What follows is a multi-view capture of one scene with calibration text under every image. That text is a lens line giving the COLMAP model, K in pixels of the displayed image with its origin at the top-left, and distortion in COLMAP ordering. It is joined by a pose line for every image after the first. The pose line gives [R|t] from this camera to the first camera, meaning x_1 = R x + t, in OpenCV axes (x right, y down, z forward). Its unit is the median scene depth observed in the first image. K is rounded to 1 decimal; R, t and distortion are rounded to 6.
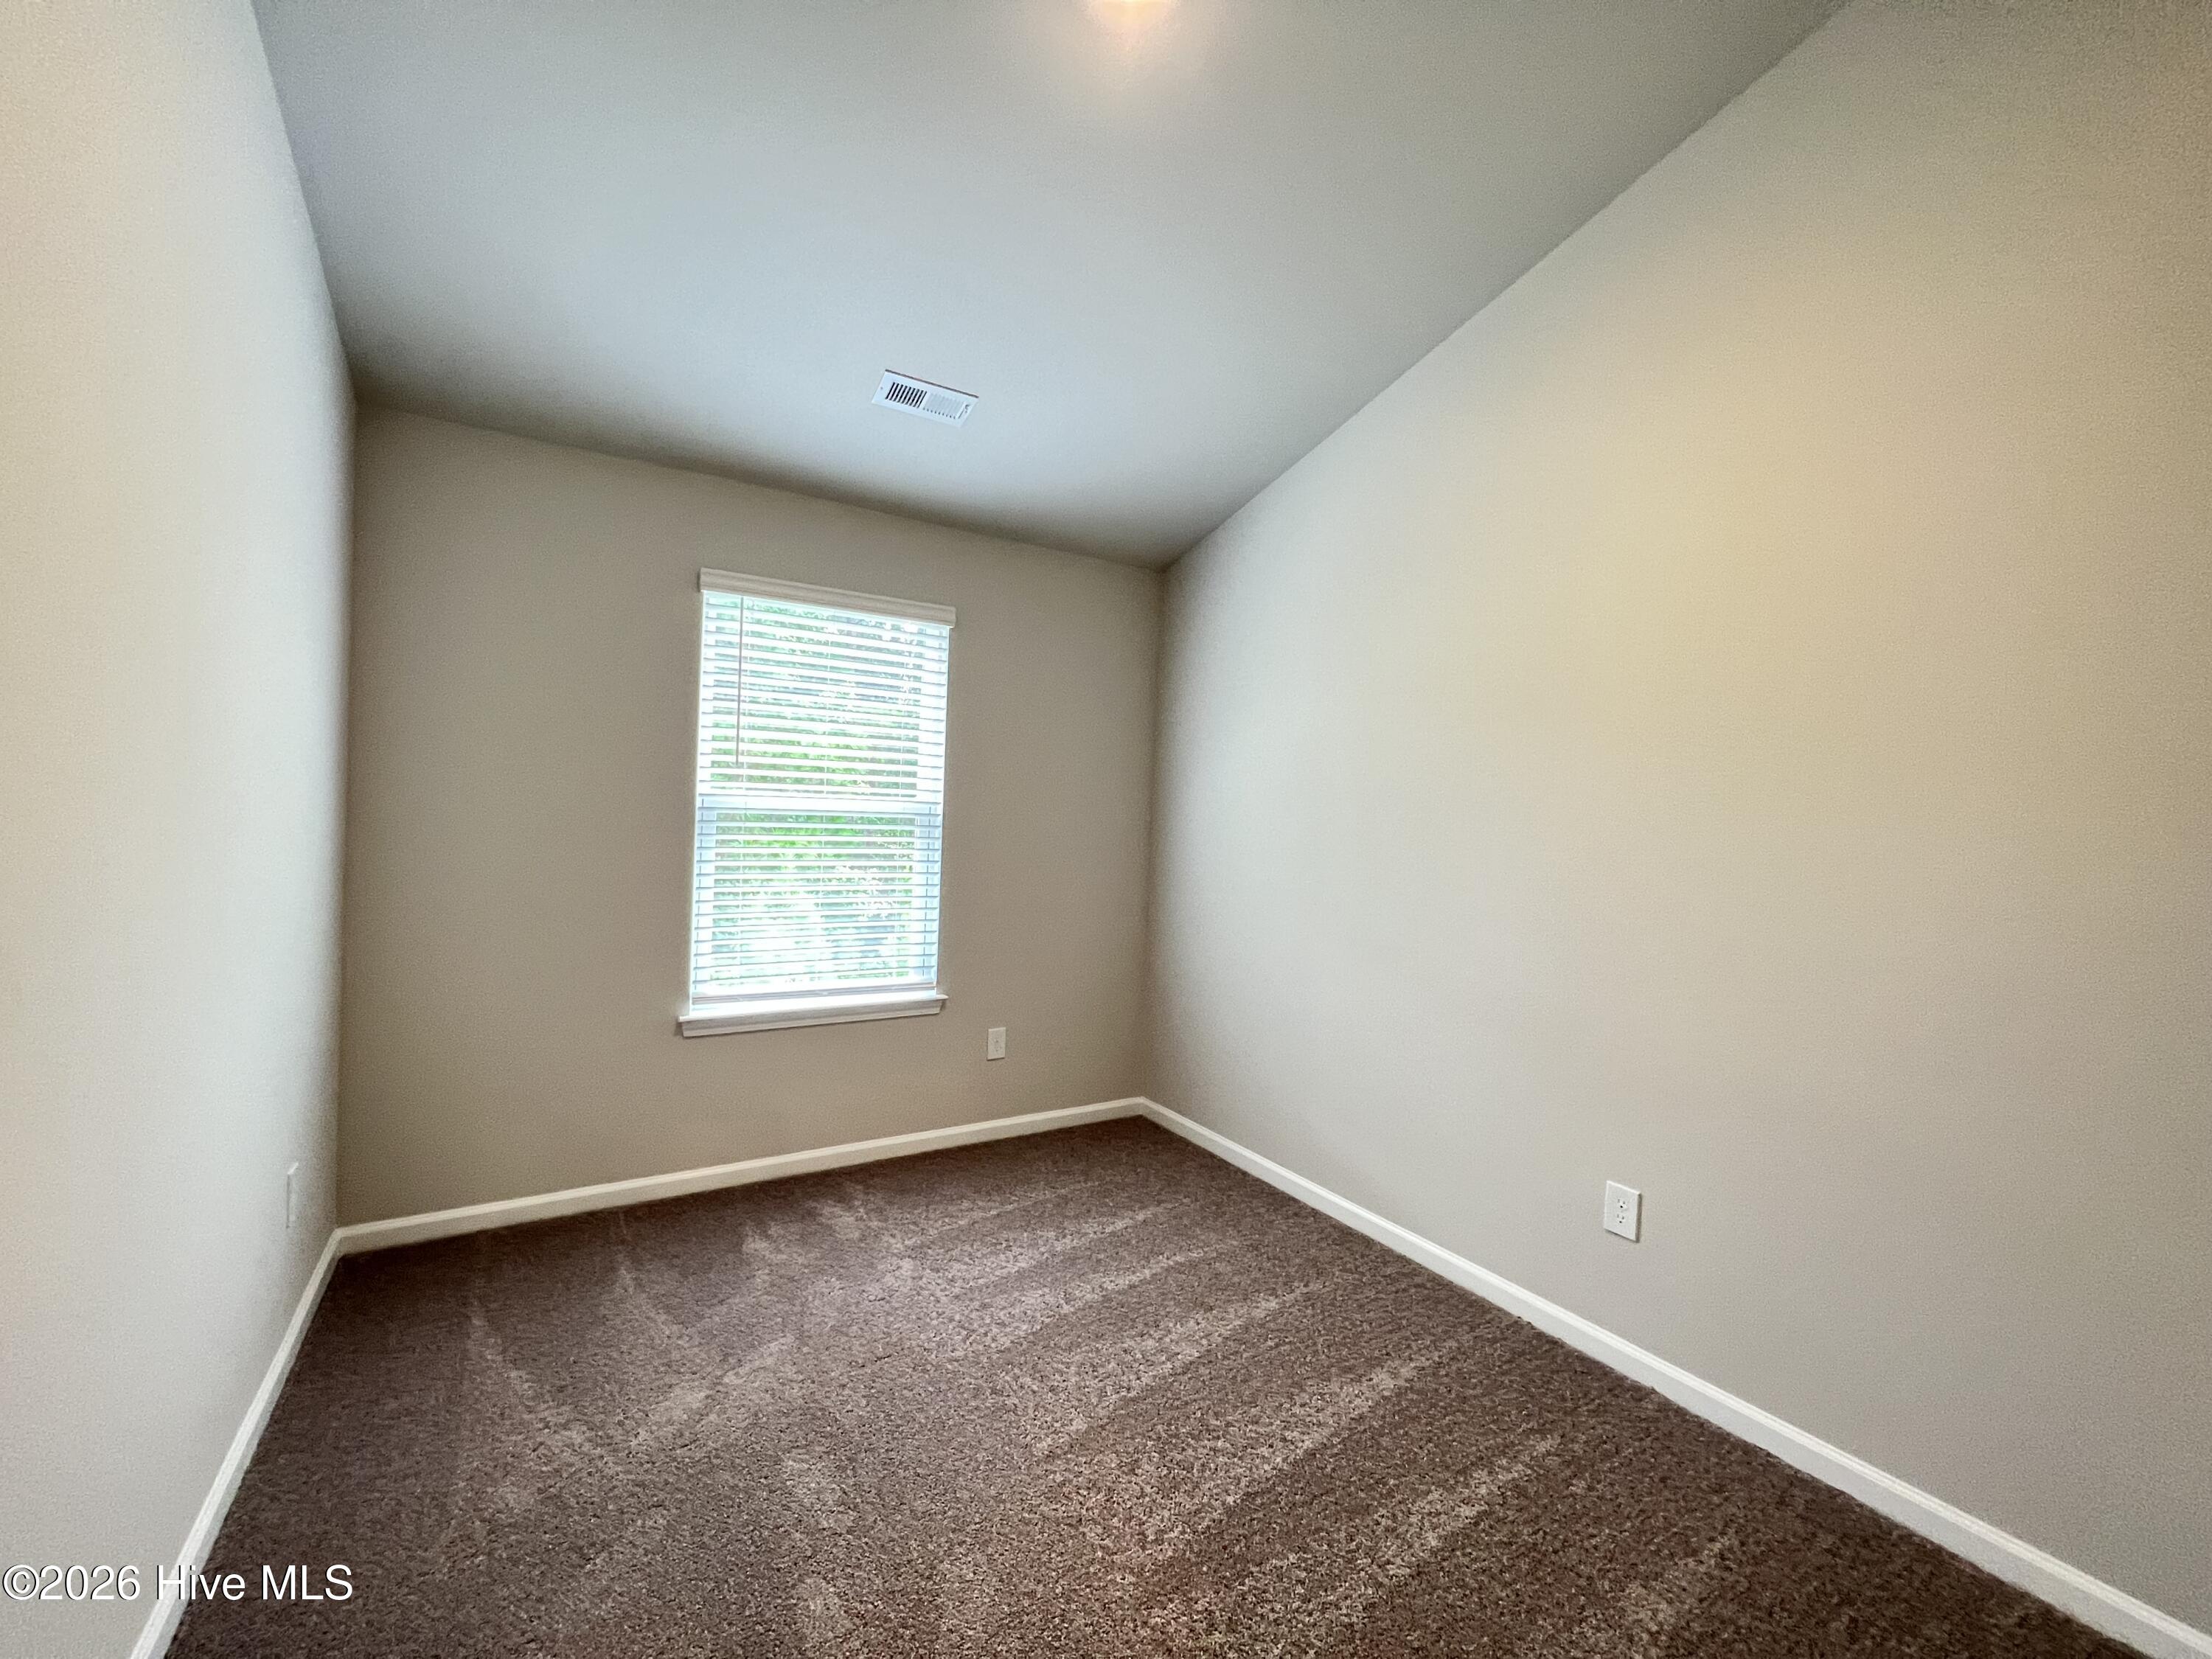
lens RADIAL K [[891.8, 0, 1109.9], [0, 891.8, 833.2], [0, 0, 1]] dist [-0.002116, 0.000141]
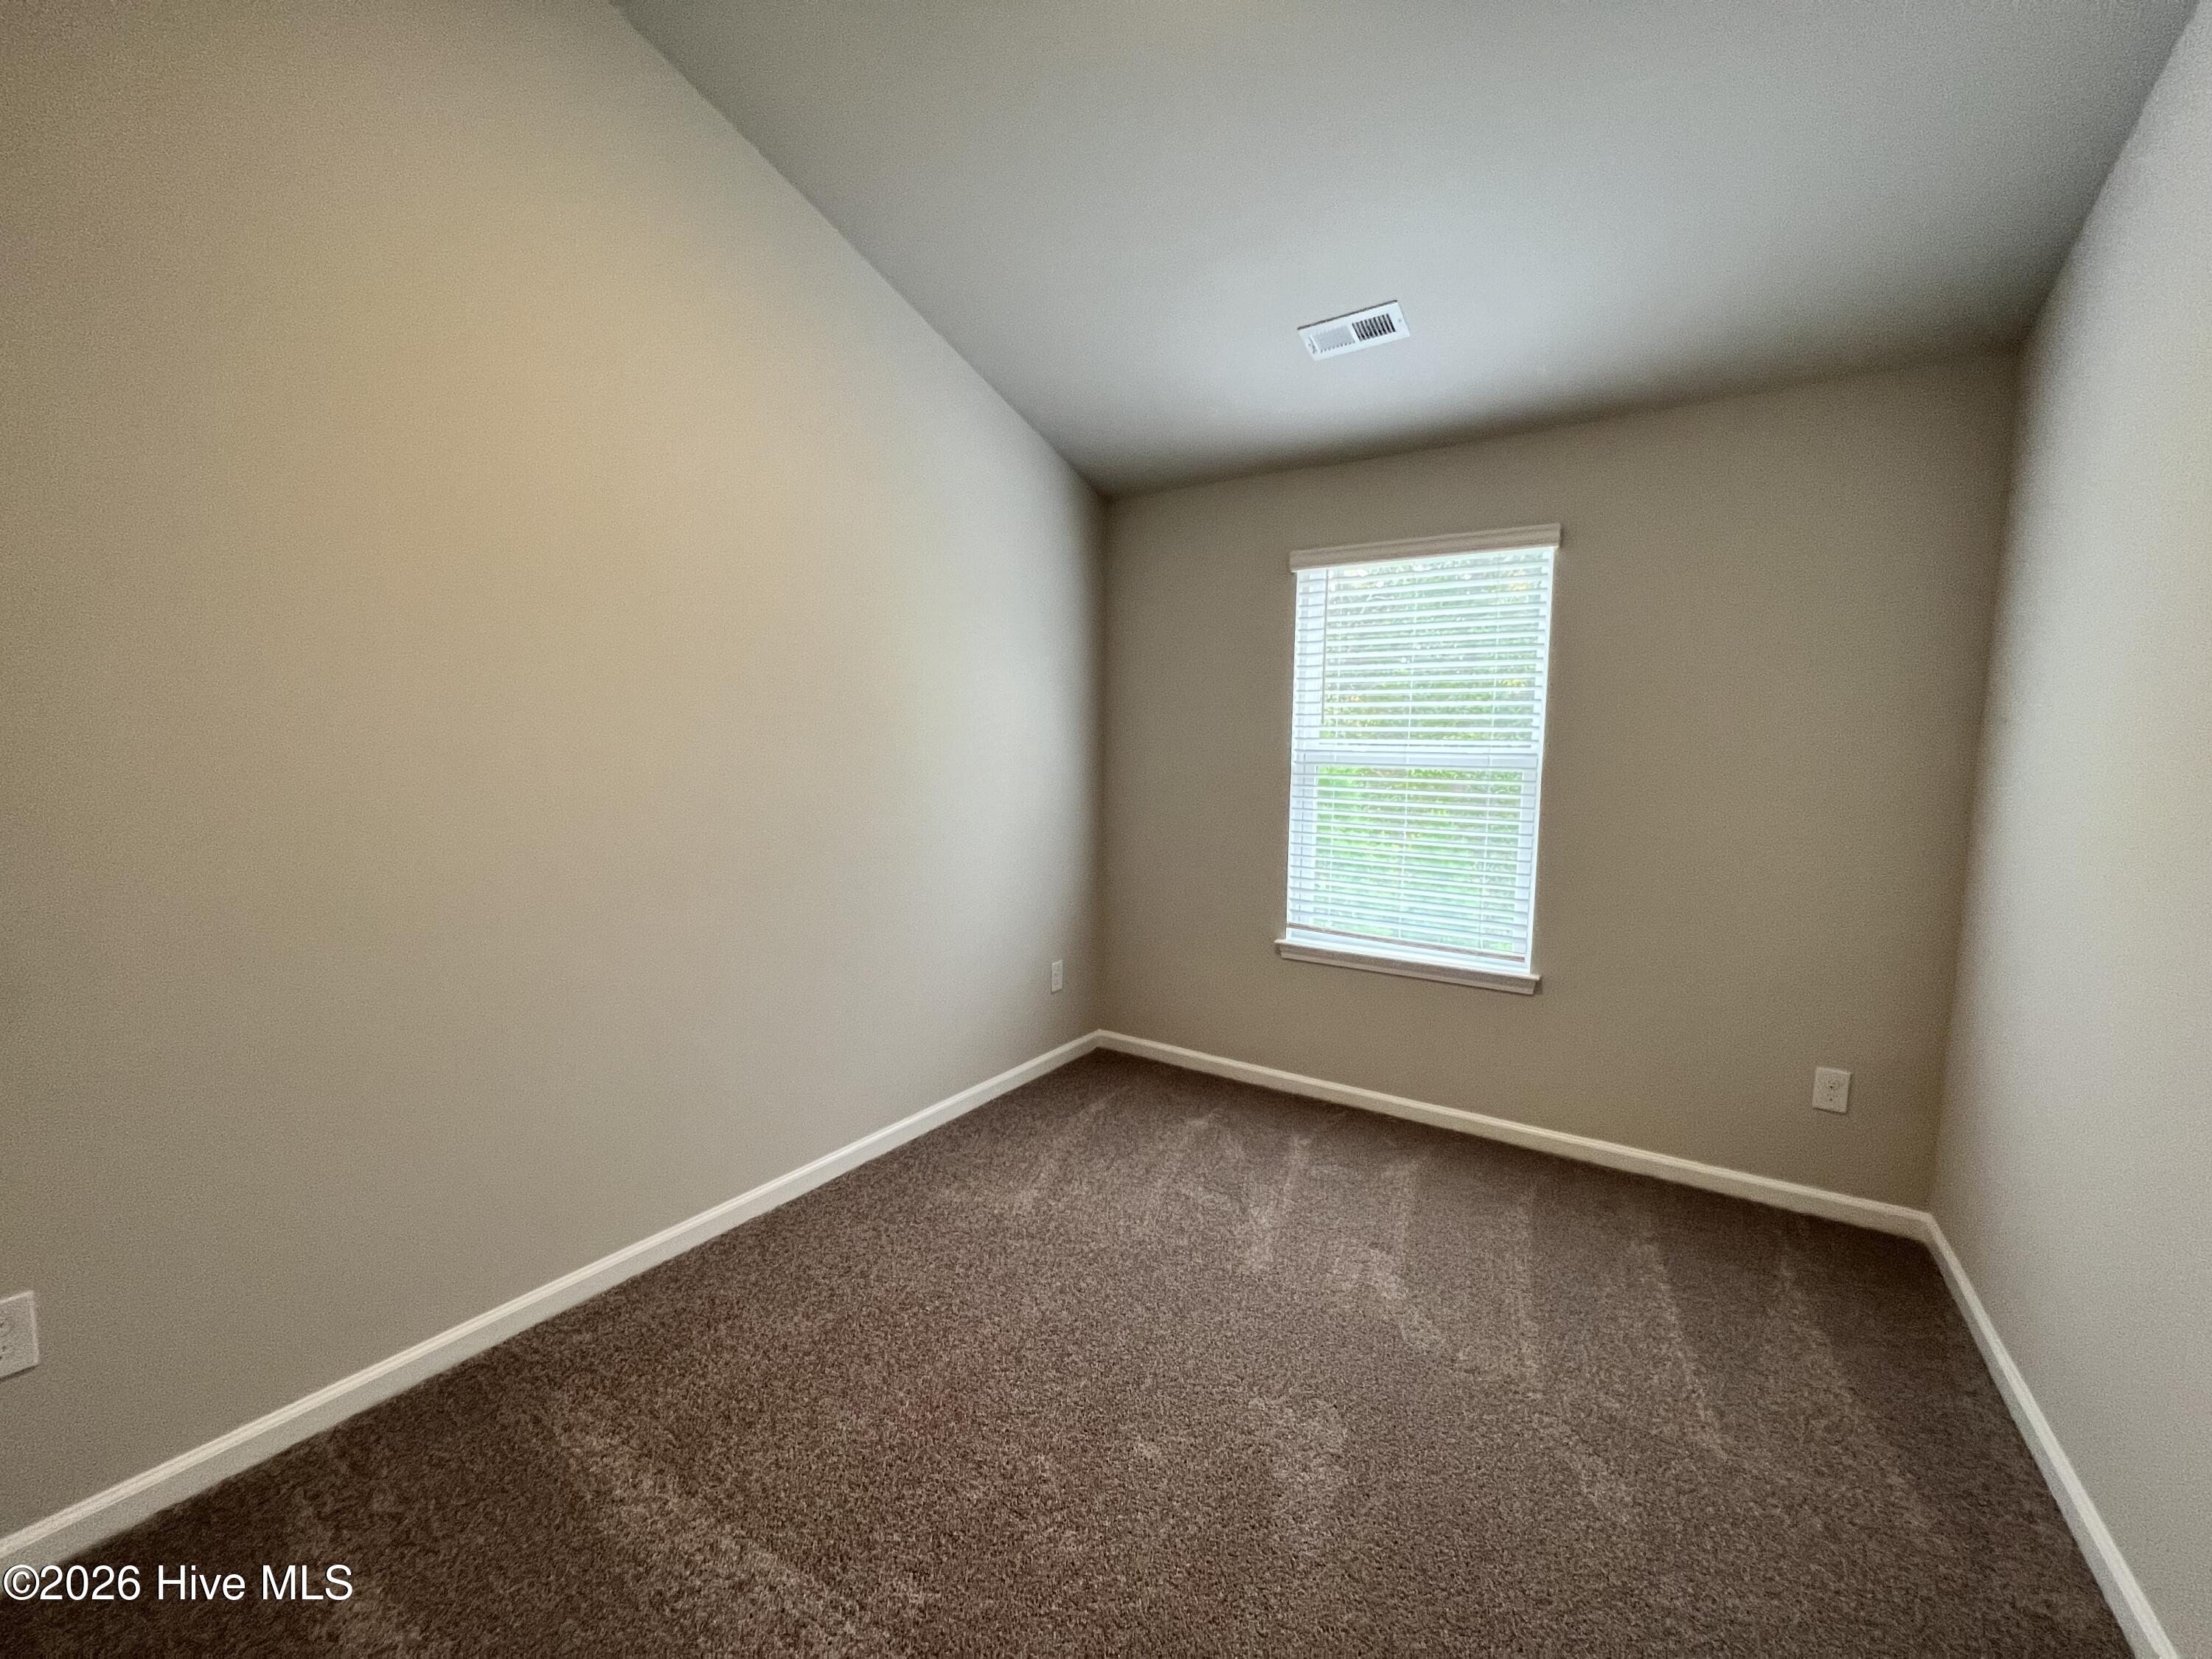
lens RADIAL K [[891.8, 0, 1105.8], [0, 891.8, 834.6], [0, 0, 1]] dist [-0.002116, 0.000141]
pose [[0.432884, 0.056901, -0.899652, 0.428808], [-0.025234, 0.998380, 0.051004, 0.011034], [0.901096, 0.000624, 0.433618, 0.252488]]
